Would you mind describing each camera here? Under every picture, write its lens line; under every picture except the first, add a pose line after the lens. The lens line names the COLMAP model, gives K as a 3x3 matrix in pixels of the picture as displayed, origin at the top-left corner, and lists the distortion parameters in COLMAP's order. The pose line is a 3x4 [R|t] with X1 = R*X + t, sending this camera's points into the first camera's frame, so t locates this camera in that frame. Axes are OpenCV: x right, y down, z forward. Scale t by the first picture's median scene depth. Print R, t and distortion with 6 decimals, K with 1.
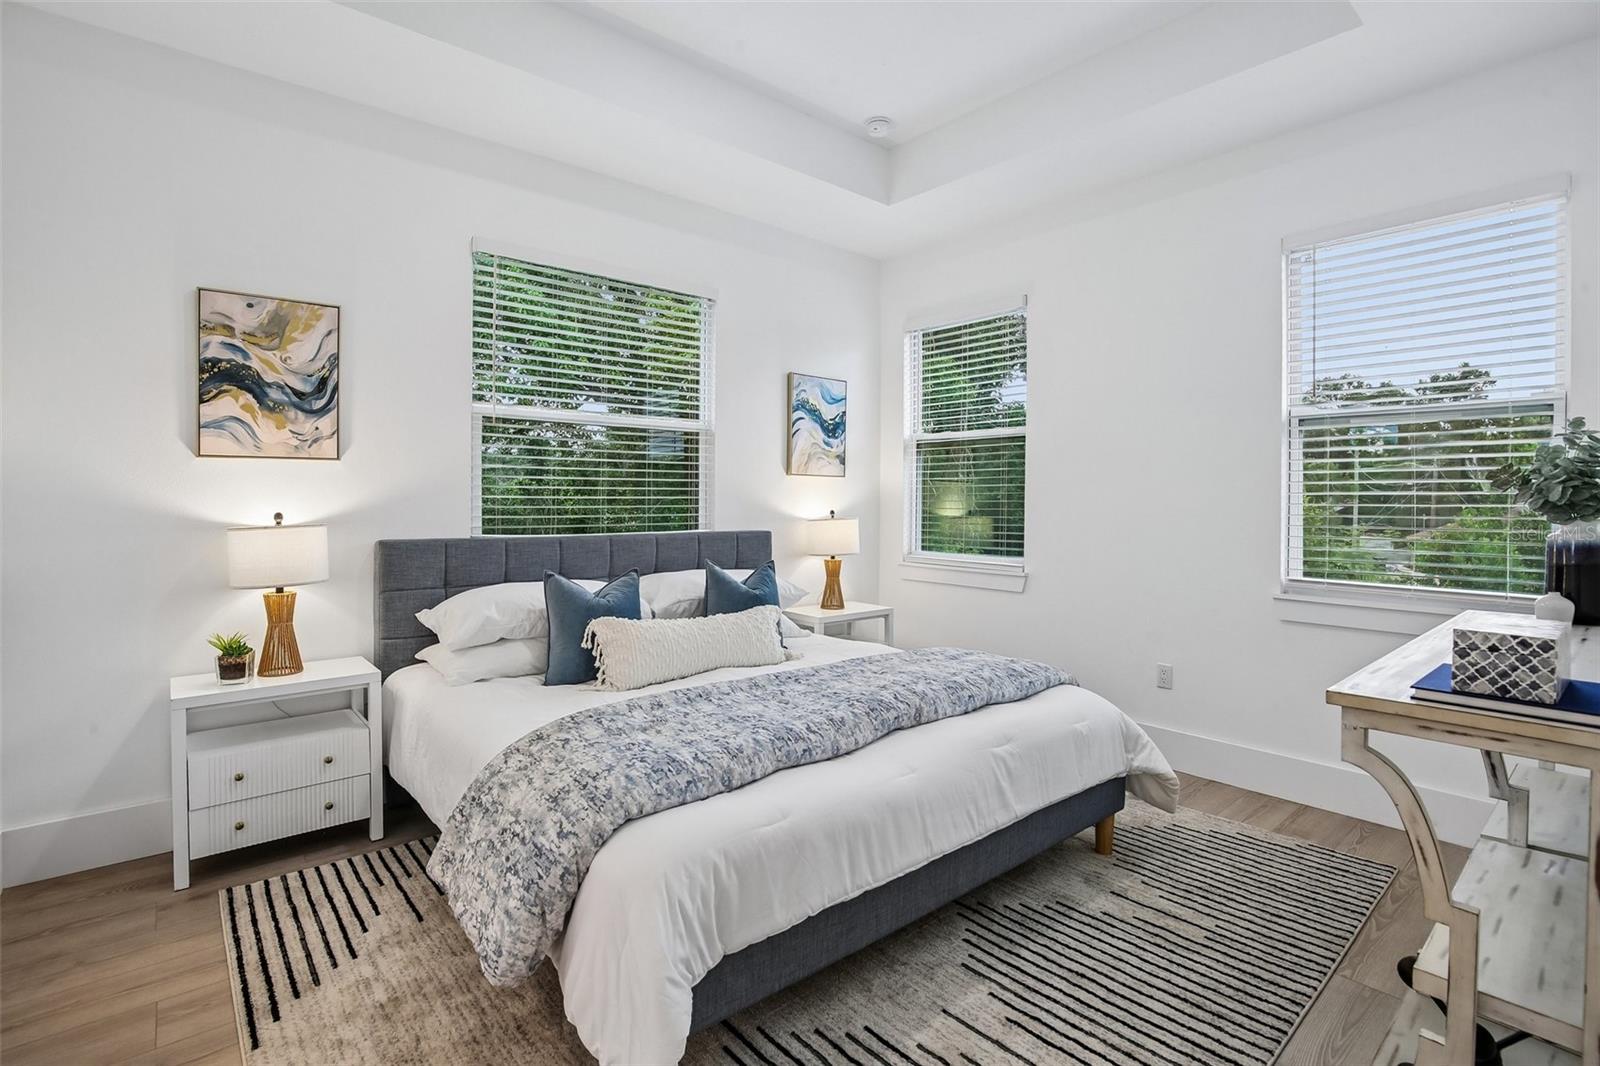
lens RADIAL K [[740.6, 0, 766.9], [0, 740.6, 504.0], [0, 0, 1]] dist [-0.020408, 0.000035]
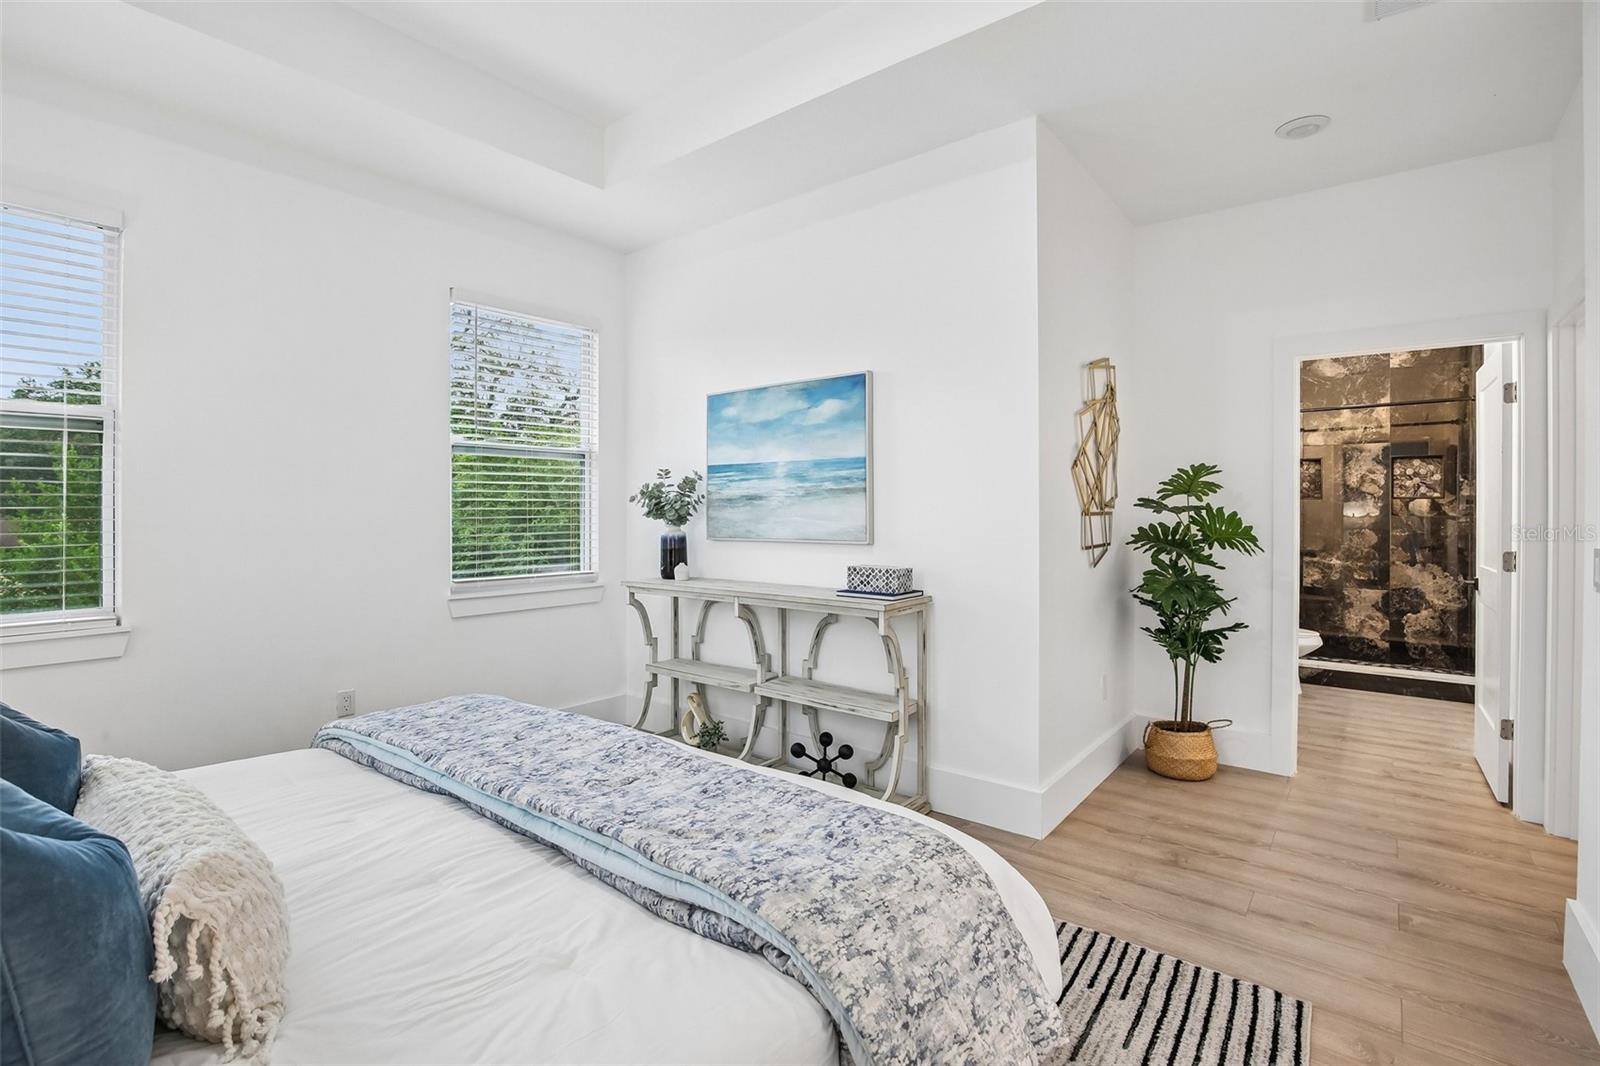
lens RADIAL K [[758.8, 0, 797.4], [0, 758.8, 509.4], [0, 0, 1]] dist [-0.014956, 0.000009]
pose [[-0.200621, -0.009332, 0.979624, -0.878521], [0.003376, 0.999942, 0.010216, -0.034990], [-0.979663, 0.005357, -0.200578, 1.069065]]
